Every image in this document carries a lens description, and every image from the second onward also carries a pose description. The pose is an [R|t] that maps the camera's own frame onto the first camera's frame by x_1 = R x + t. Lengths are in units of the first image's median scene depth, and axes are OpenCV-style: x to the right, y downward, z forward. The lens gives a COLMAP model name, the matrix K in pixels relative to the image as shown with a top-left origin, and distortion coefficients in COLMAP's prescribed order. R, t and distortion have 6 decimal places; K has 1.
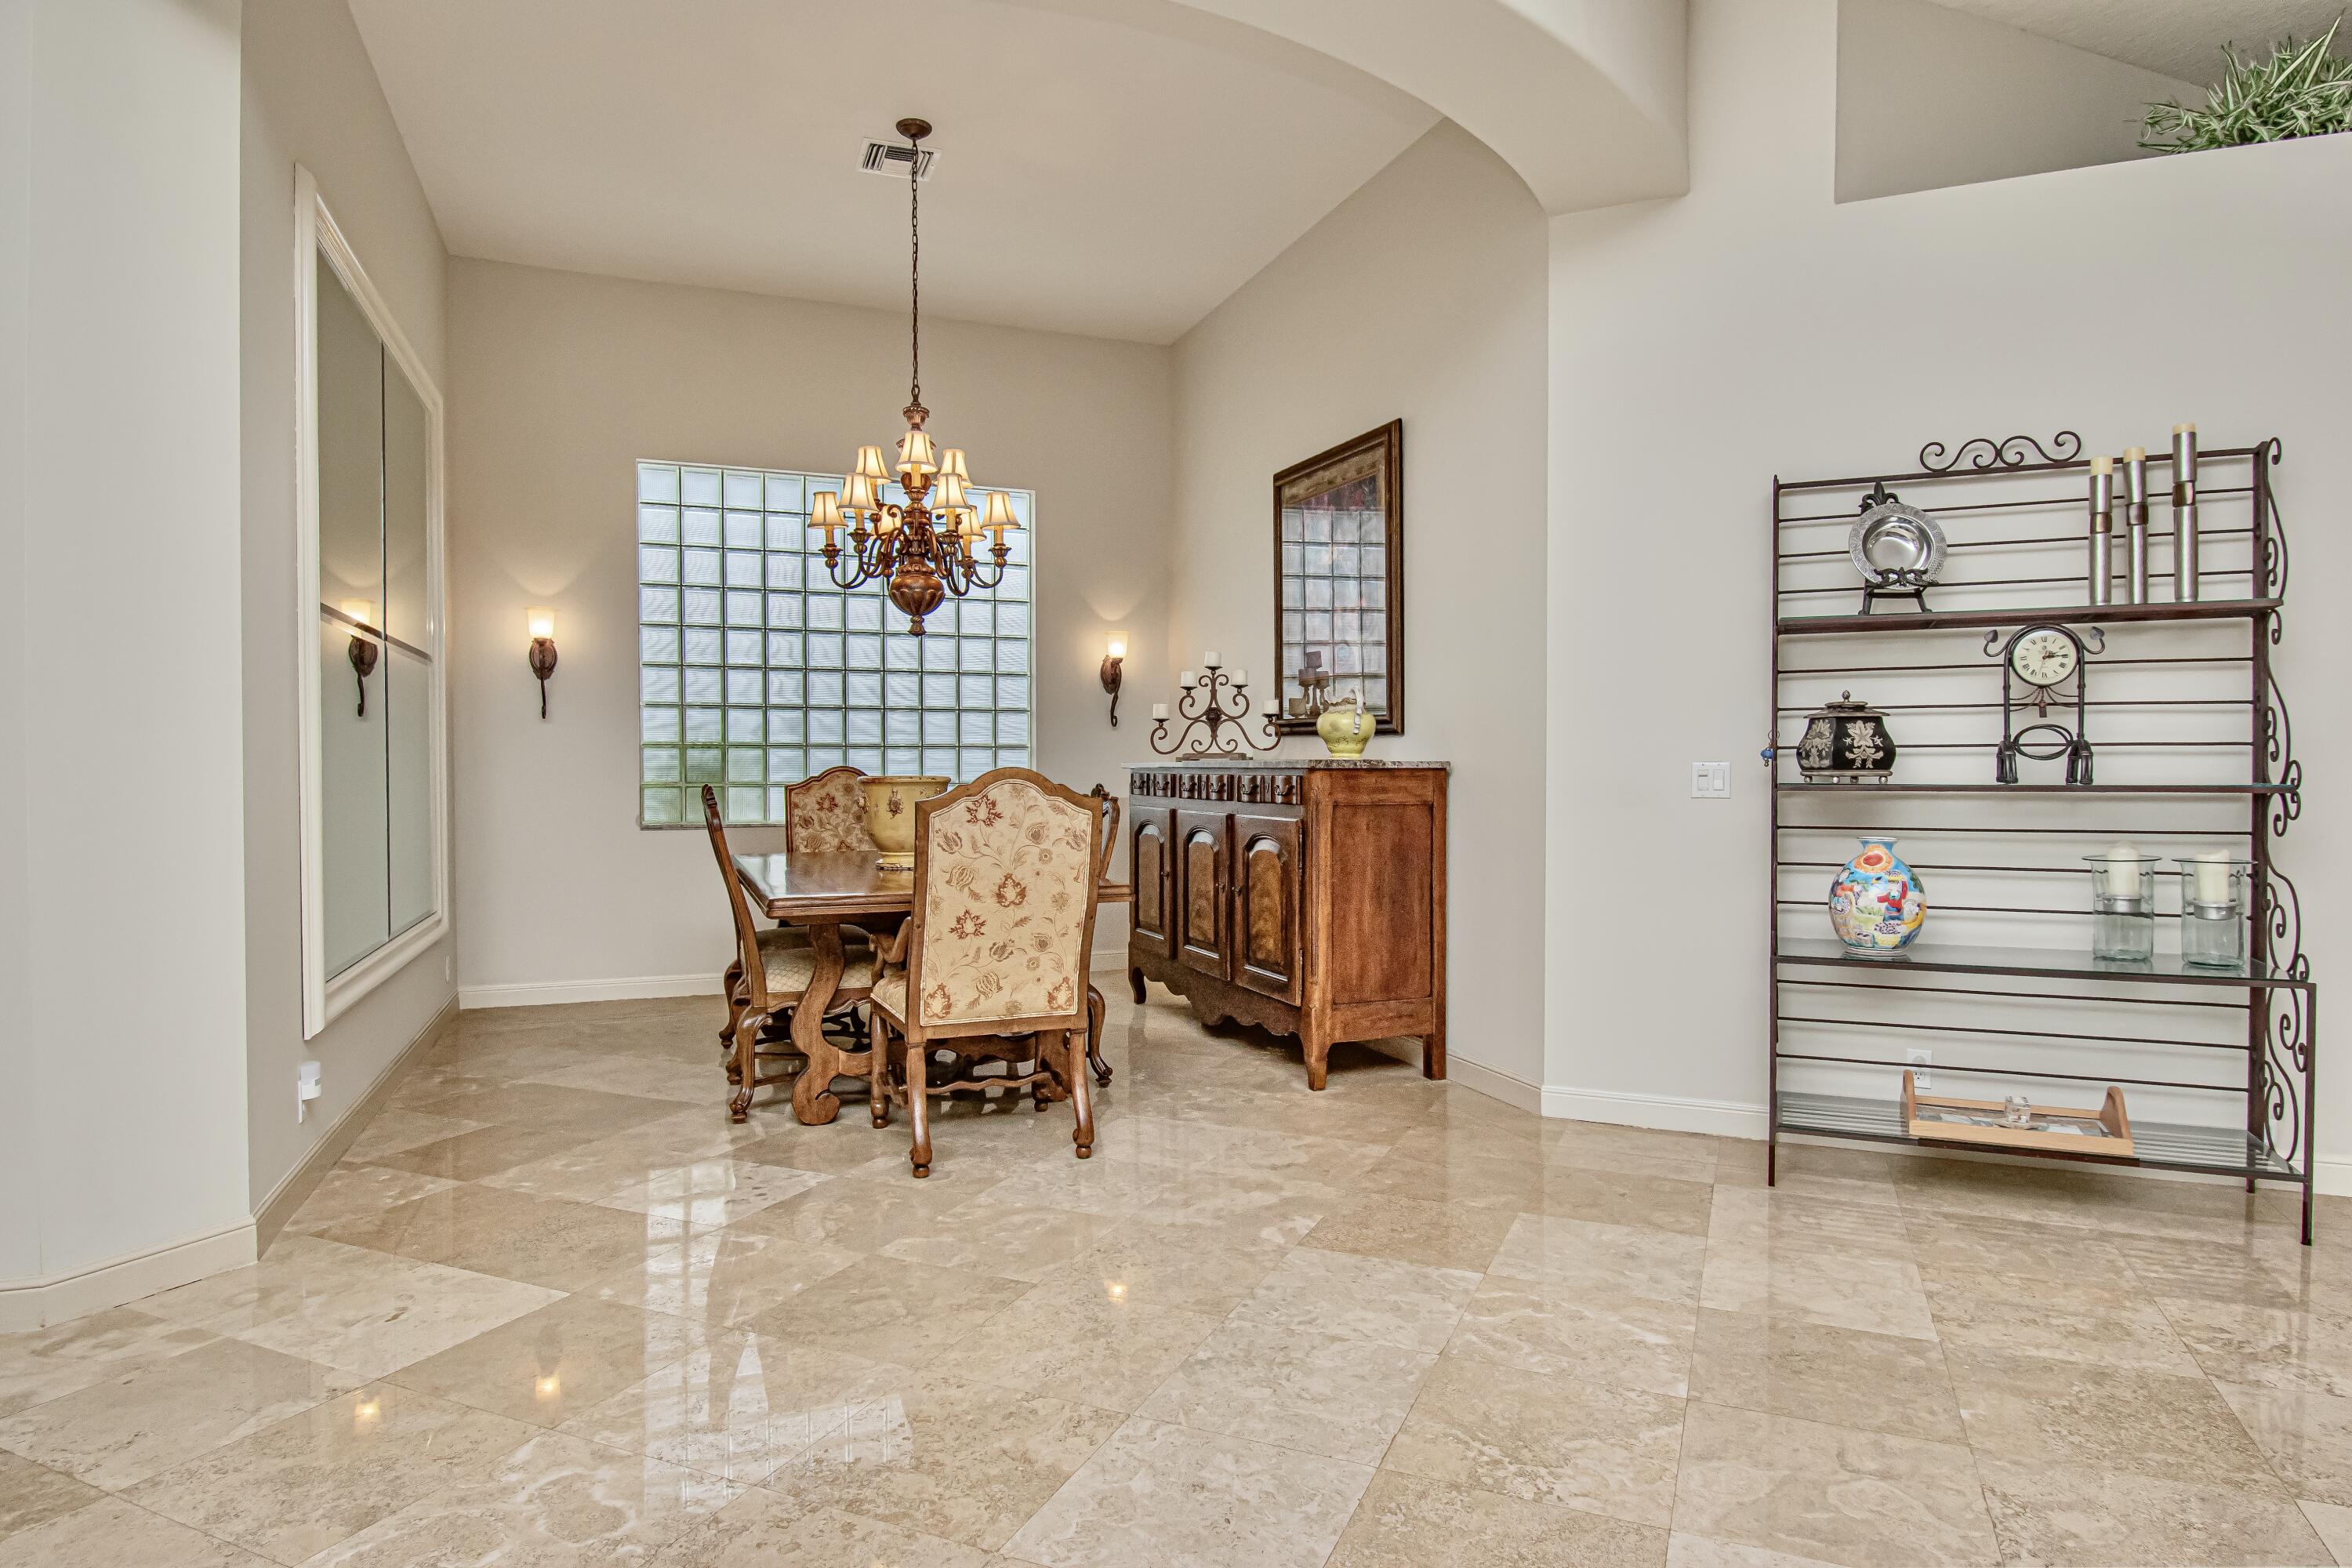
lens RADIAL K [[1320.9, 0, 1199.9], [0, 1320.9, 786.9], [0, 0, 1]] dist [0.019869, -0.032254]
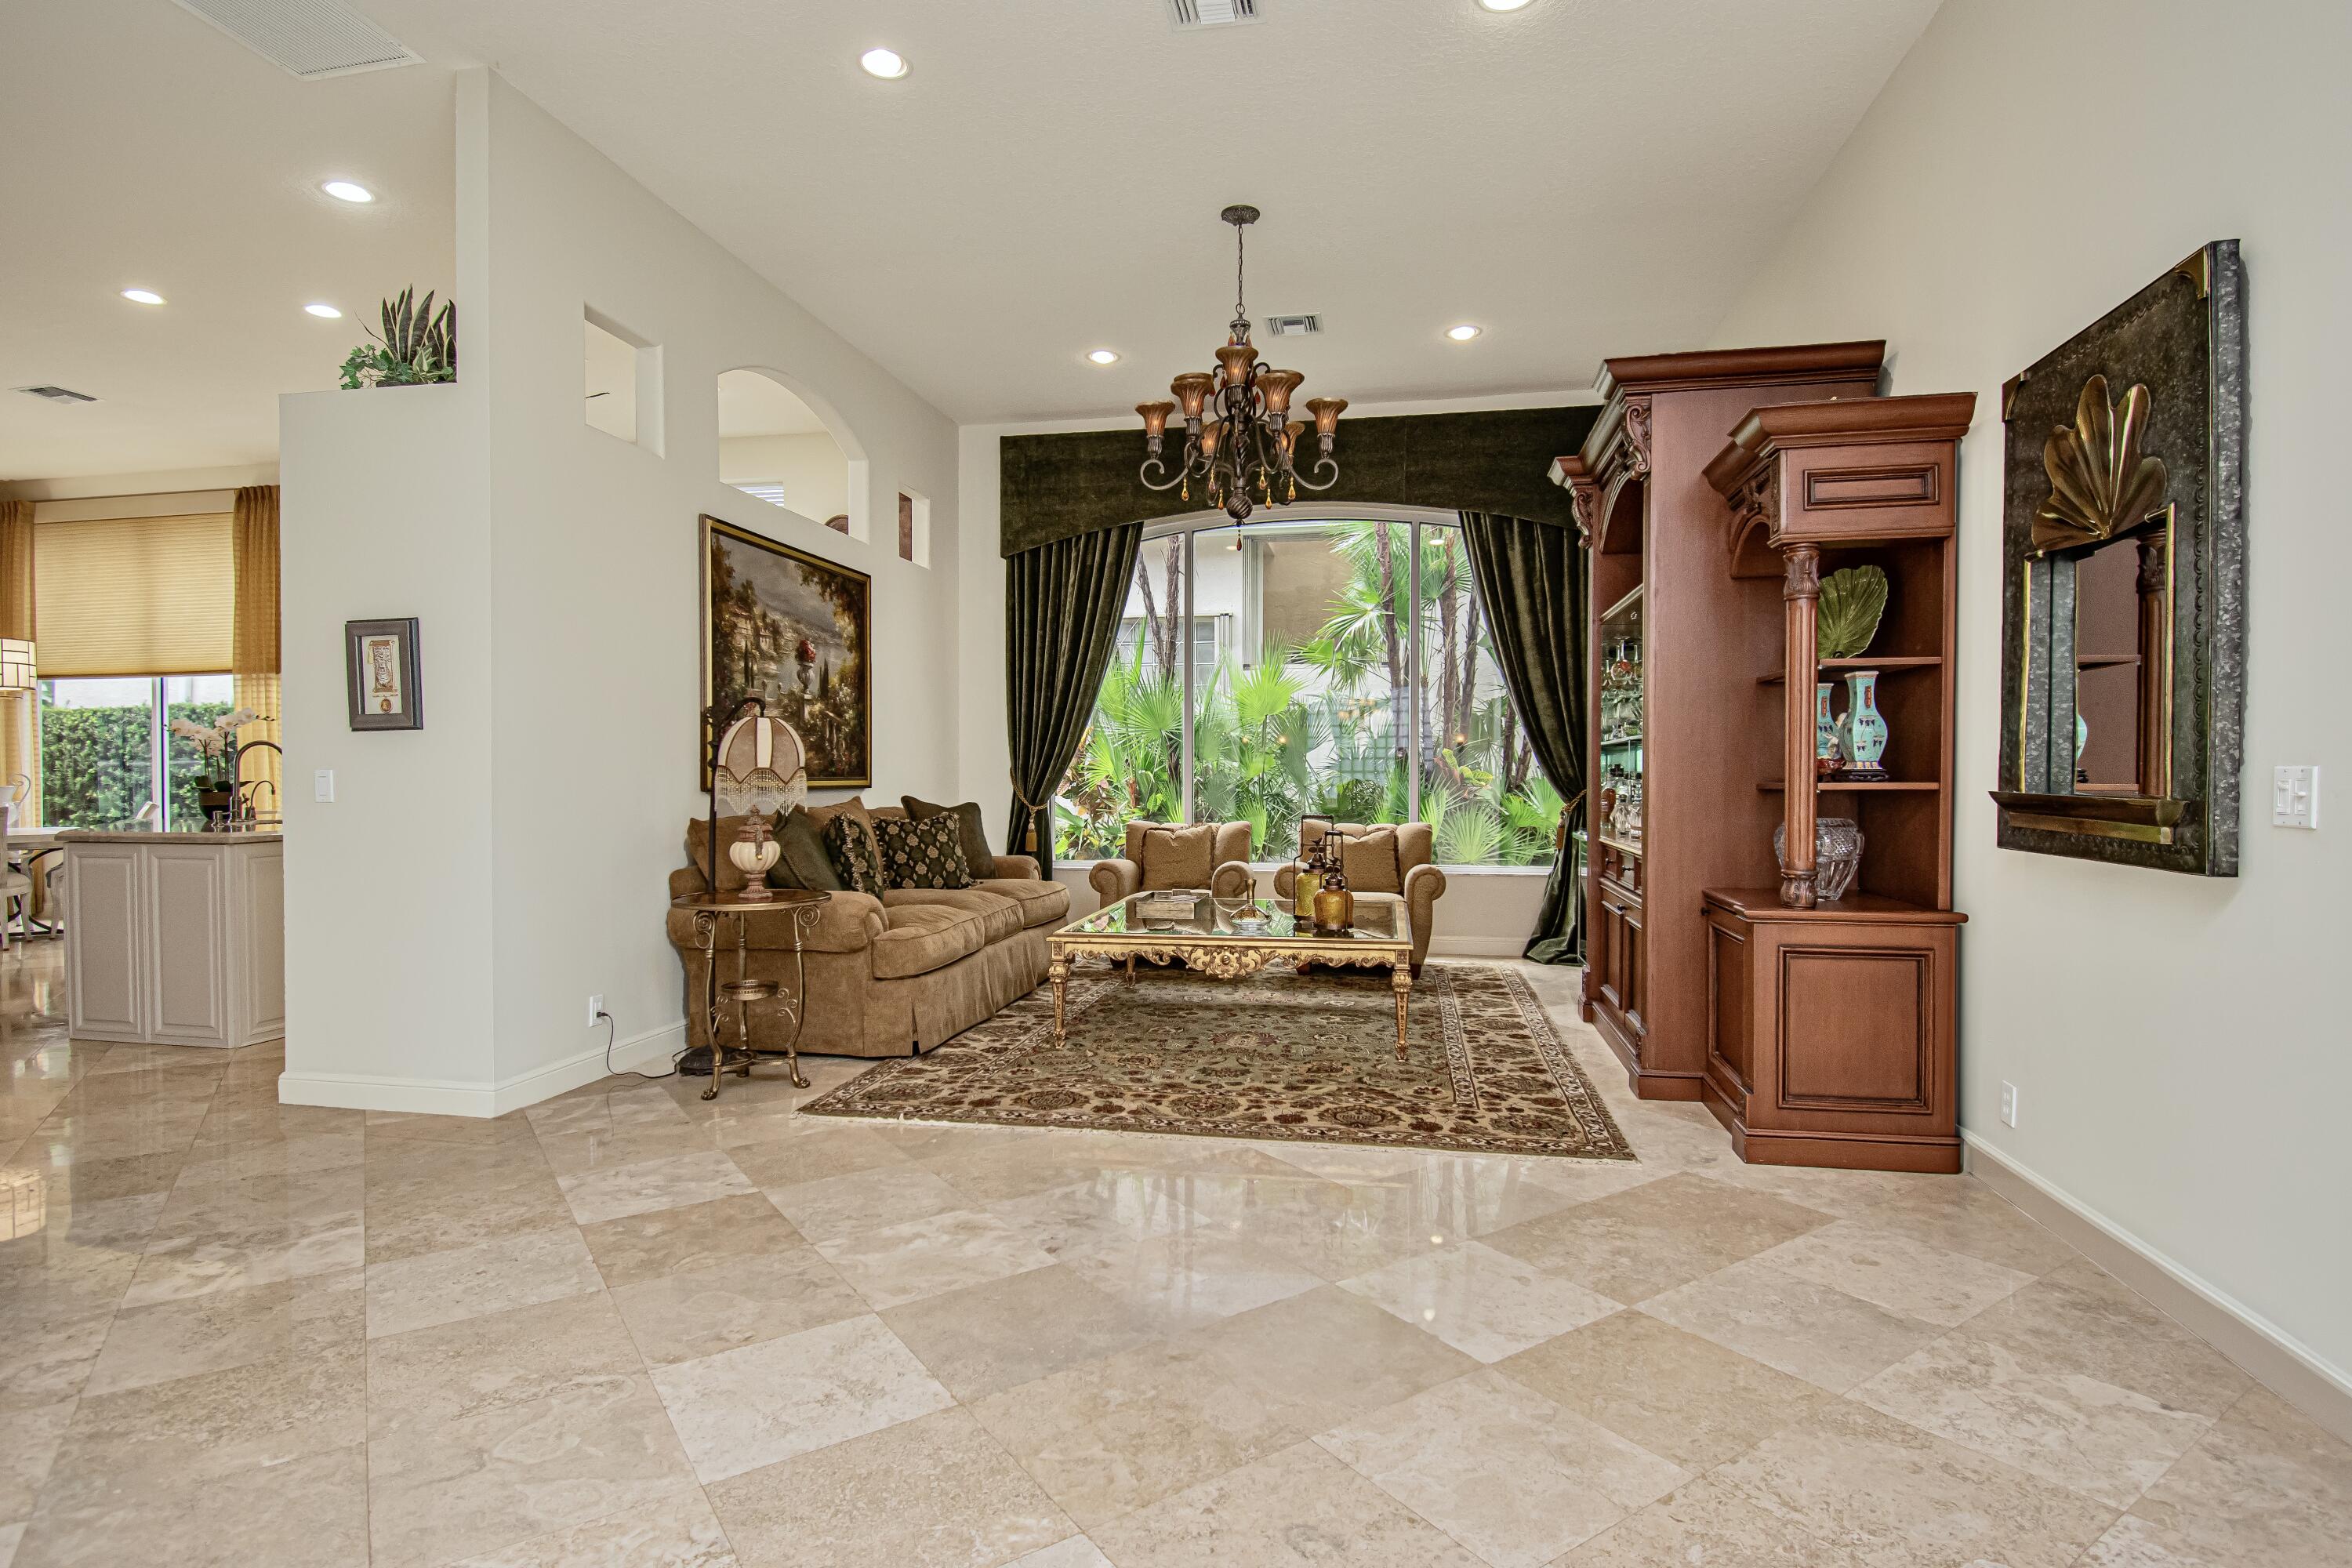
lens RADIAL K [[1200.2, 0, 1204.0], [0, 1200.2, 783.8], [0, 0, 1]] dist [0.014286, -0.025106]
pose [[-0.856107, -0.004716, 0.516777, -0.262395], [0.006986, 0.999761, 0.020697, -0.011975], [-0.516751, 0.021329, -0.855870, 0.864775]]
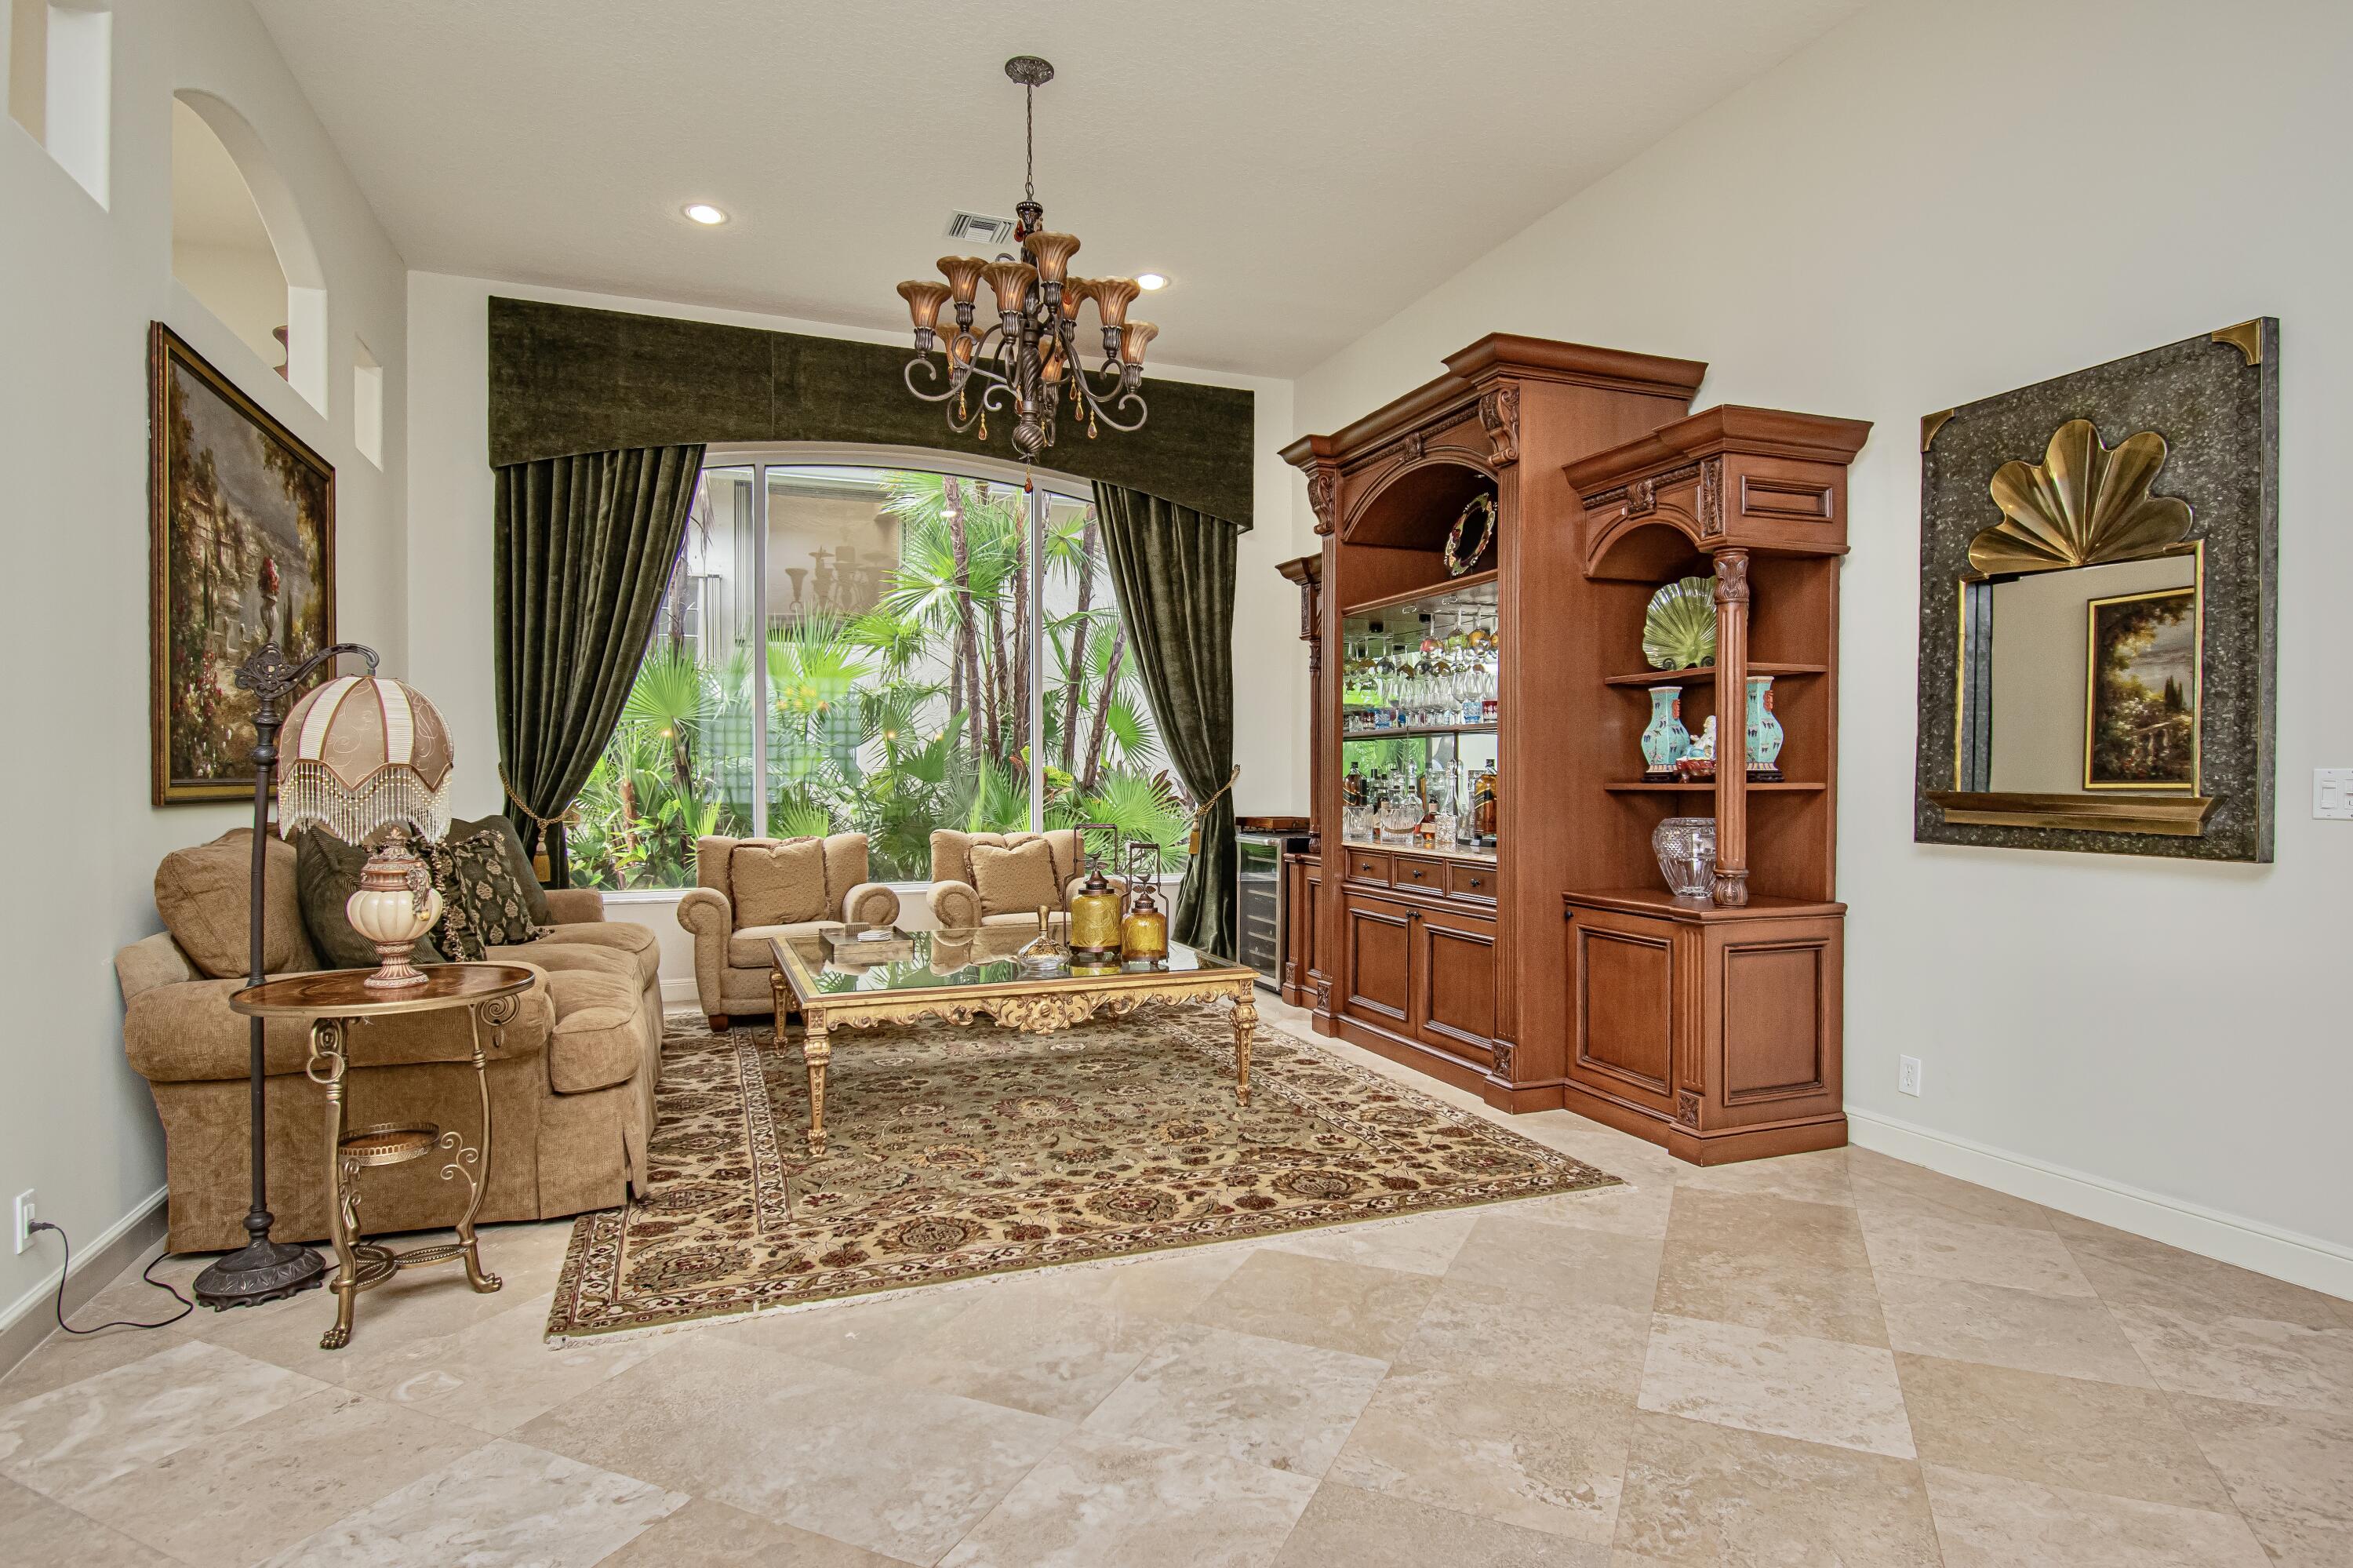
lens RADIAL K [[1254.7, 0, 1216.9], [0, 1254.7, 788.2], [0, 0, 1]] dist [0.015897, -0.027412]
pose [[-0.999943, -0.000829, -0.010640, 0.260249], [-0.001097, 0.999682, 0.025212, -0.011104], [0.010615, 0.025222, -0.999626, 0.810351]]
